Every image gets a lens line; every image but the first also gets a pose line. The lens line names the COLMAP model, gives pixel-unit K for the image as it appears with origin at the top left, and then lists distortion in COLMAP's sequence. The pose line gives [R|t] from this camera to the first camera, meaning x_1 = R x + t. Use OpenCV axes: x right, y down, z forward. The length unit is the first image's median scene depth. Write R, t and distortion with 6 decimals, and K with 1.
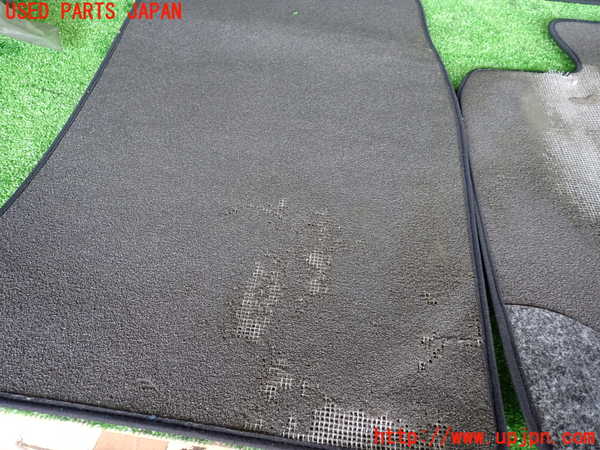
lens RADIAL K [[443.3, 0, 298.5], [0, 443.3, 225.0], [0, 0, 1]] dist [0.007549, 0.003707]
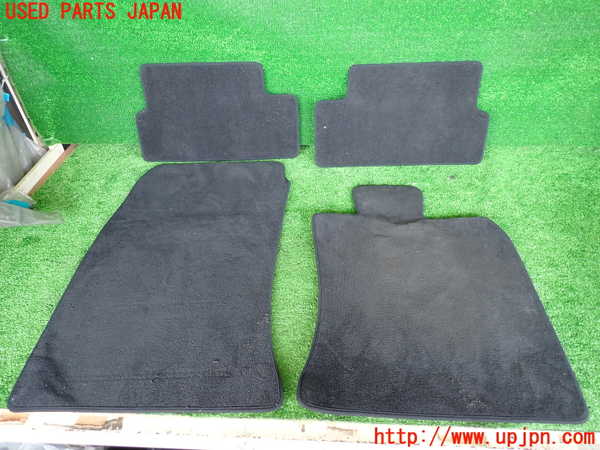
lens RADIAL K [[443.3, 0, 300.2], [0, 443.3, 225.8], [0, 0, 1]] dist [0.007549, 0.003707]
pose [[0.992836, -0.119438, 0.003261, 0.444278], [0.117641, 0.972399, -0.201499, 0.053941], [0.020896, 0.200439, 0.979483, -0.786441]]
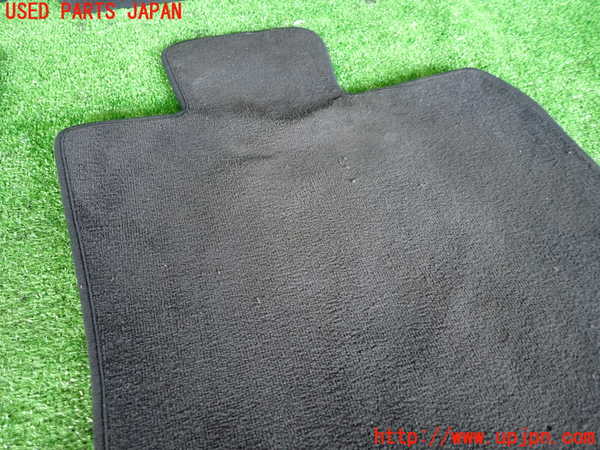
lens RADIAL K [[443.3, 0, 299.5], [0, 443.3, 223.8], [0, 0, 1]] dist [0.007549, 0.003707]
pose [[0.907753, -0.351124, 0.229557, 0.631541], [0.342437, 0.936296, 0.078014, -0.155175], [-0.242326, 0.007792, 0.970164, 0.259615]]
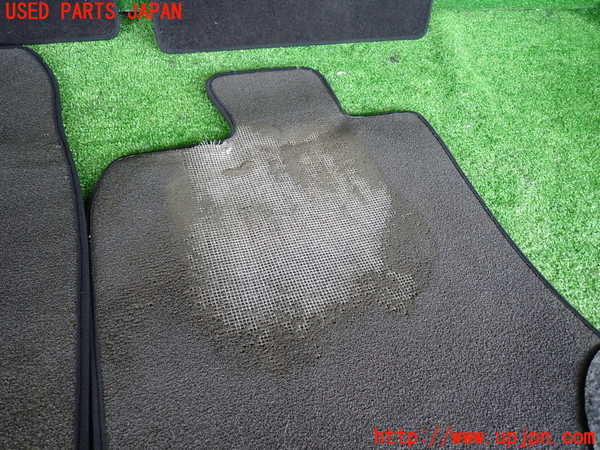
lens RADIAL K [[443.3, 0, 299.9], [0, 443.3, 223.4], [0, 0, 1]] dist [0.007549, 0.003707]
pose [[0.910400, -0.278564, 0.305900, 0.419525], [0.286517, 0.957875, 0.019563, -0.146573], [-0.298463, 0.069836, 0.951863, 0.090476]]
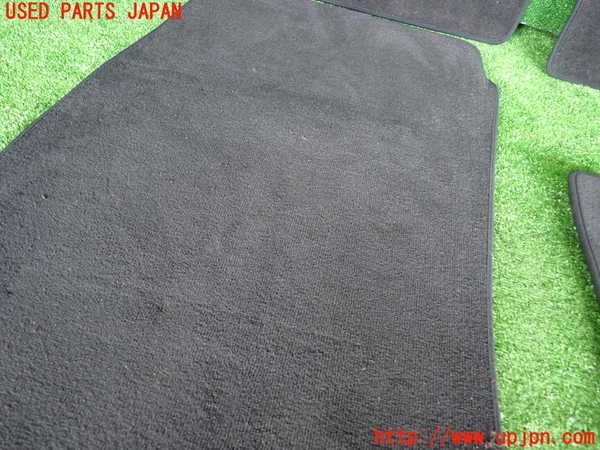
lens RADIAL K [[443.3, 0, 300.8], [0, 443.3, 225.4], [0, 0, 1]] dist [0.007549, 0.003707]
pose [[0.986545, 0.163488, -0.001059, 0.053334], [-0.163427, 0.985954, -0.034450, -0.146575], [-0.004588, 0.034160, 0.999406, 0.181738]]
